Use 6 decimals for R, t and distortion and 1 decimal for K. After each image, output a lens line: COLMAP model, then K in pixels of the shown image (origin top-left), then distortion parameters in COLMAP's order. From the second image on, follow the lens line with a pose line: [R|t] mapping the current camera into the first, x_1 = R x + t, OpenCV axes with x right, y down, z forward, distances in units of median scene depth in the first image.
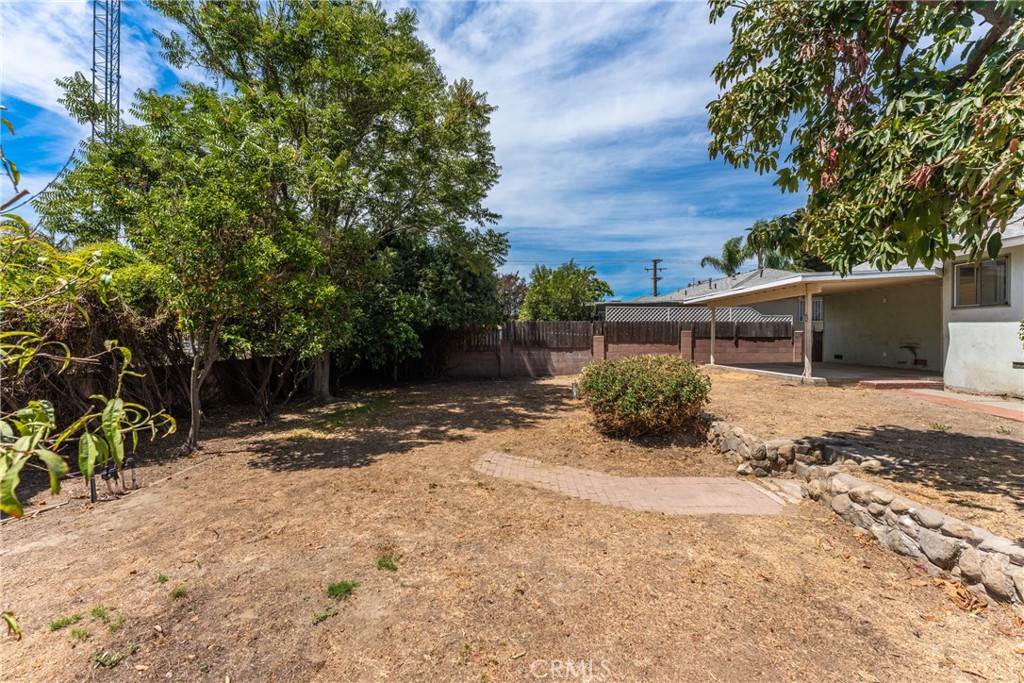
lens RADIAL K [[423.6, 0, 511.7], [0, 423.6, 332.8], [0, 0, 1]] dist [0.000125, -0.000828]
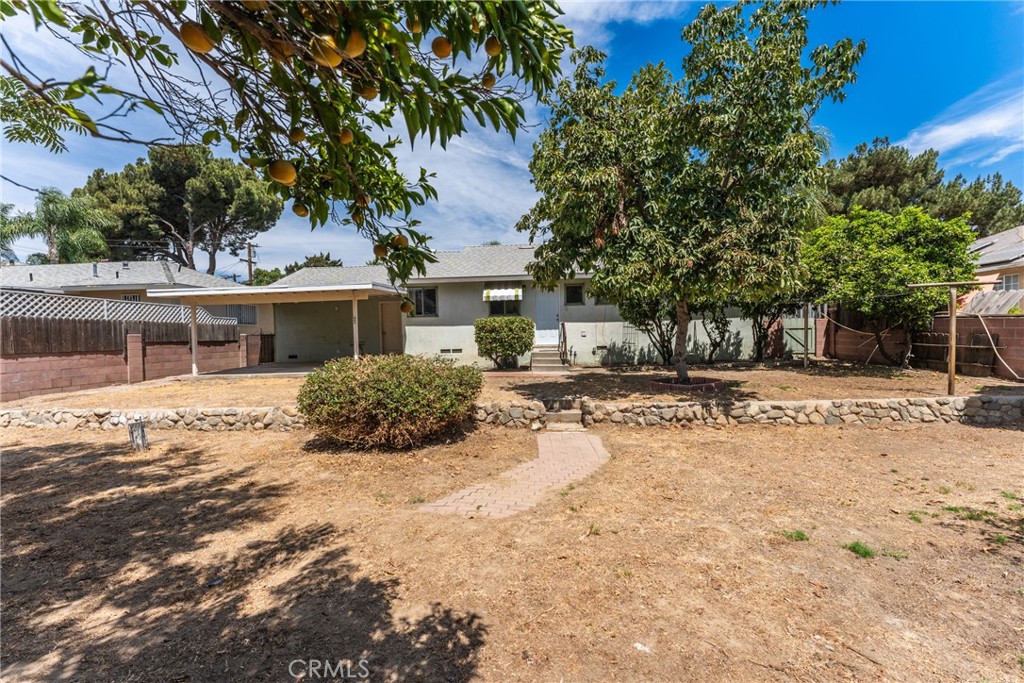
lens RADIAL K [[423.6, 0, 511.7], [0, 423.6, 332.8], [0, 0, 1]] dist [0.000125, -0.000828]
pose [[0.051846, 0.000879, 0.998655, -0.275108], [0.016468, 0.999863, -0.001735, 0.004679], [-0.998519, 0.016536, 0.051824, 0.325927]]
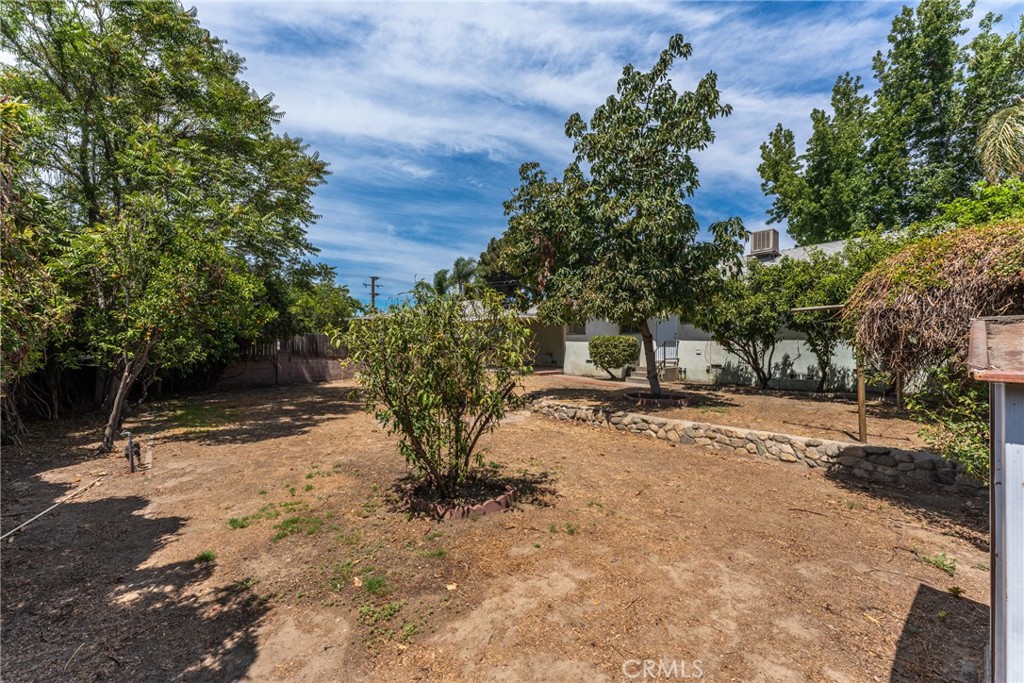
lens RADIAL K [[423.6, 0, 511.7], [0, 423.6, 332.8], [0, 0, 1]] dist [0.000125, -0.000828]
pose [[0.767721, 0.025221, 0.640287, -0.271665], [-0.009983, 0.999575, -0.027403, -0.004279], [-0.640706, 0.014646, 0.767647, -0.228369]]
